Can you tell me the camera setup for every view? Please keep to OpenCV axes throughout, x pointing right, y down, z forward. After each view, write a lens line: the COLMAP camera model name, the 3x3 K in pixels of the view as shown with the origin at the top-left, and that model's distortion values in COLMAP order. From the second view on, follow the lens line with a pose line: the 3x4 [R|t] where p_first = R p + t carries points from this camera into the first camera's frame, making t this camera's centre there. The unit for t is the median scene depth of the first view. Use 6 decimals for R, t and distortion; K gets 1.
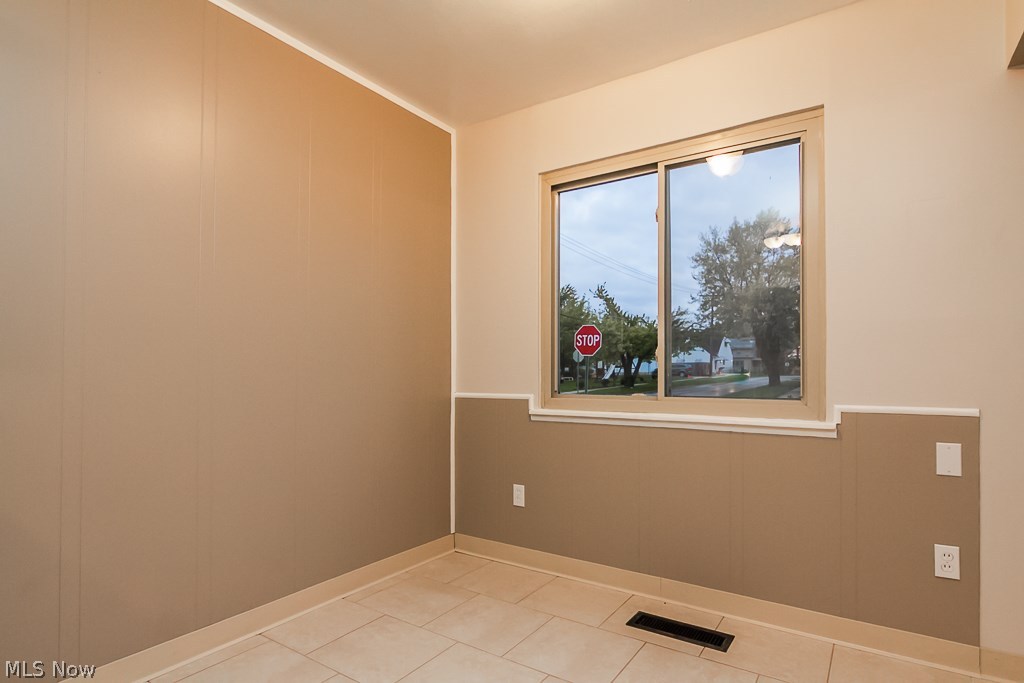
lens RADIAL K [[547.5, 0, 512.0], [0, 547.5, 371.1], [0, 0, 1]] dist [0.000384, 0.000246]
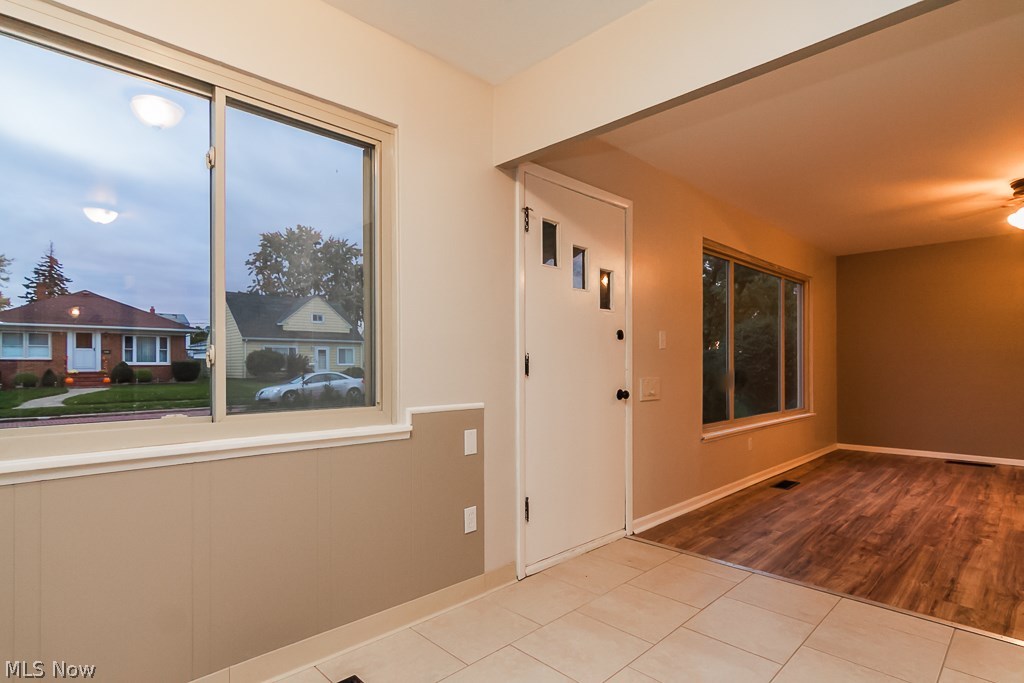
lens RADIAL K [[522.2, 0, 511.9], [0, 522.2, 366.4], [0, 0, 1]] dist [0.001773, 0.001204]
pose [[0.200071, -0.001537, 0.979780, -0.366728], [0.001281, 0.999998, 0.001307, -0.020547], [-0.979780, 0.000994, 0.200073, 0.560071]]
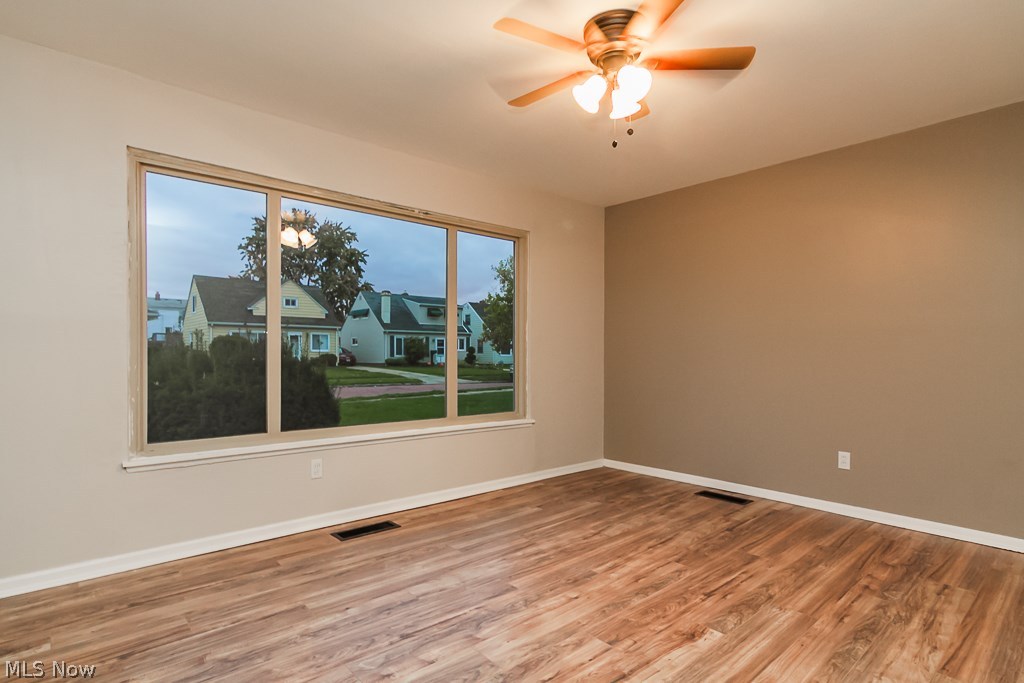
lens RADIAL K [[529.8, 0, 509.3], [0, 529.8, 360.9], [0, 0, 1]] dist [-0.002439, -0.000306]
pose [[0.257068, -0.011001, 0.966331, 0.652918], [-0.007634, 0.999881, 0.013414, -0.019370], [-0.966363, -0.010825, 0.256953, -0.852807]]
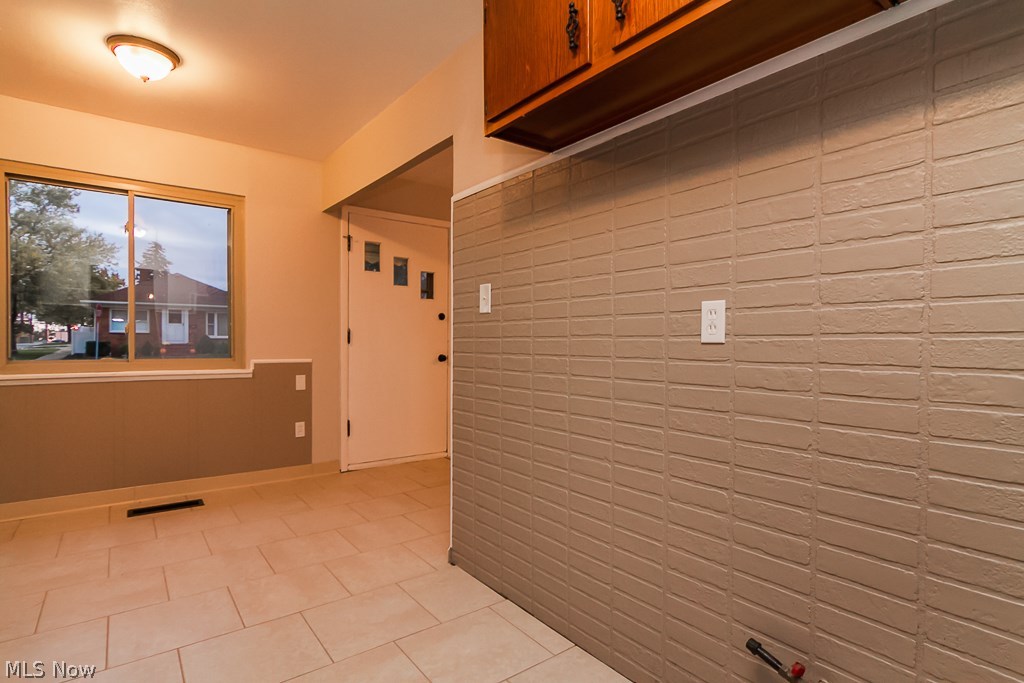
lens RADIAL K [[515.8, 0, 509.4], [0, 515.8, 348.3], [0, 0, 1]] dist [0.001618, 0.000932]
pose [[0.322148, -0.009128, 0.946645, -0.759892], [-0.007572, 0.999897, 0.012218, -0.006035], [-0.946659, -0.011104, 0.322046, -0.386370]]
